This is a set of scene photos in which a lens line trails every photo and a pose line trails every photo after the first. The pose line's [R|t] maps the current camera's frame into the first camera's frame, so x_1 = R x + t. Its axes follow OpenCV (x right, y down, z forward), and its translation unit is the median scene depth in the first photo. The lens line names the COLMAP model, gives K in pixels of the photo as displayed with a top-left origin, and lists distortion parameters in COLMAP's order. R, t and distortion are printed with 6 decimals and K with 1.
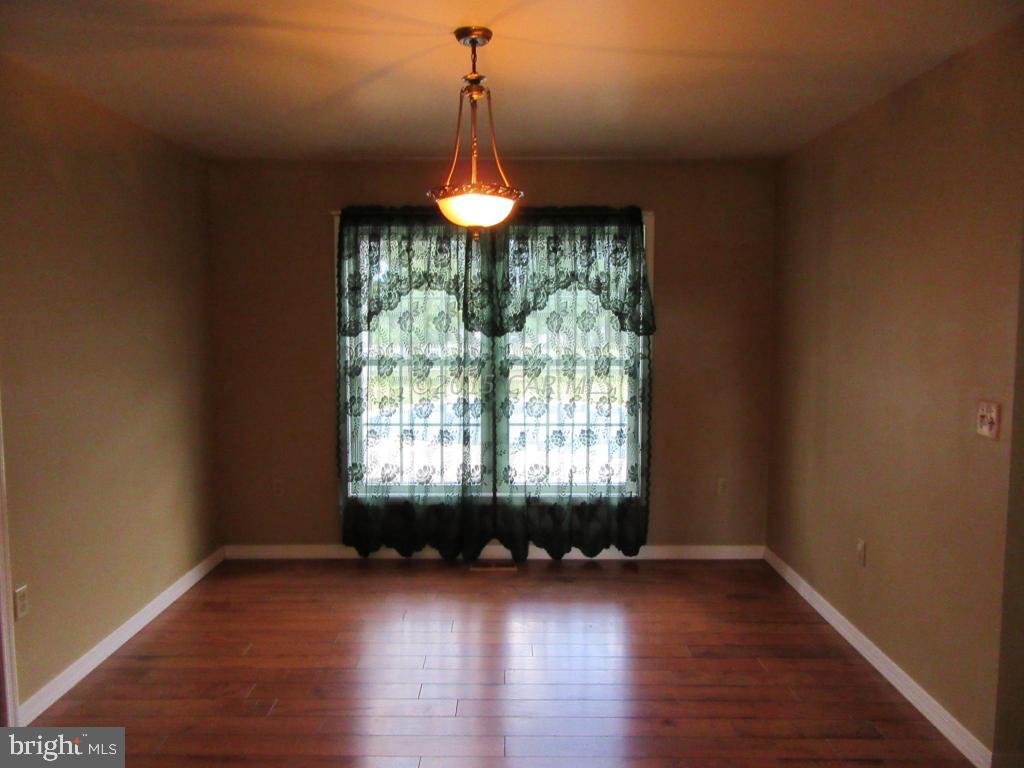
lens RADIAL K [[742.0, 0, 508.3], [0, 742.0, 380.8], [0, 0, 1]] dist [-0.010016, -0.006477]
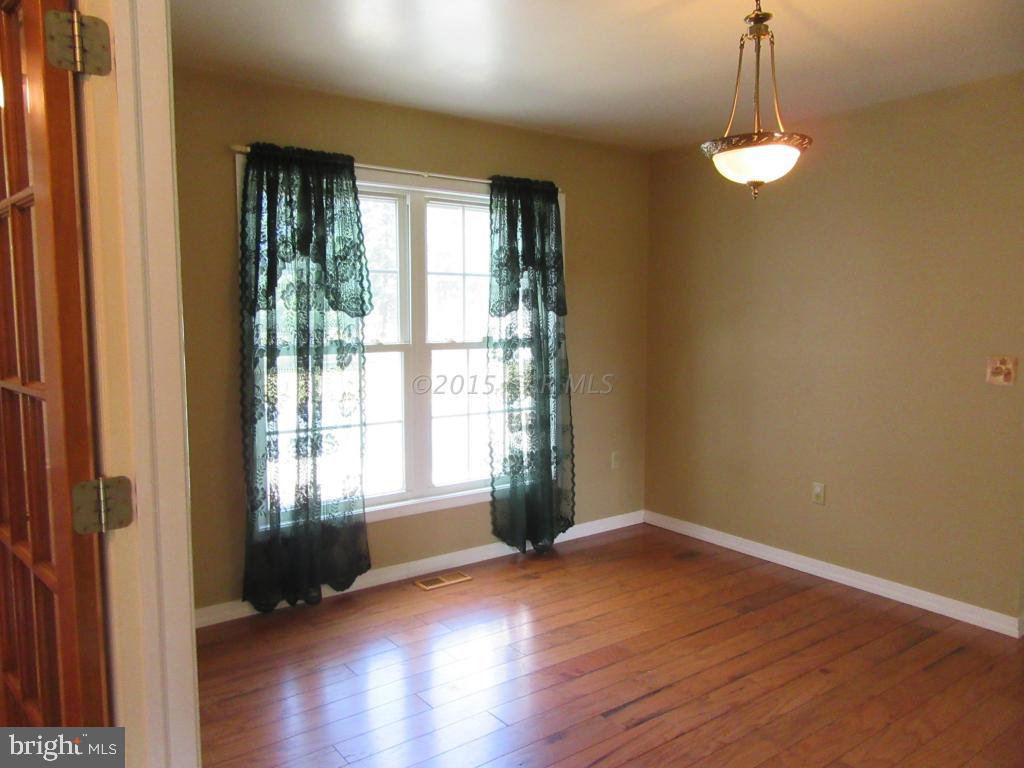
lens RADIAL K [[742.0, 0, 508.3], [0, 742.0, 380.8], [0, 0, 1]] dist [-0.010016, -0.006477]
pose [[0.806907, -0.052243, 0.588364, -0.486850], [0.046443, 0.998609, 0.024977, -0.001620], [-0.588850, 0.007172, 0.808210, 0.262879]]
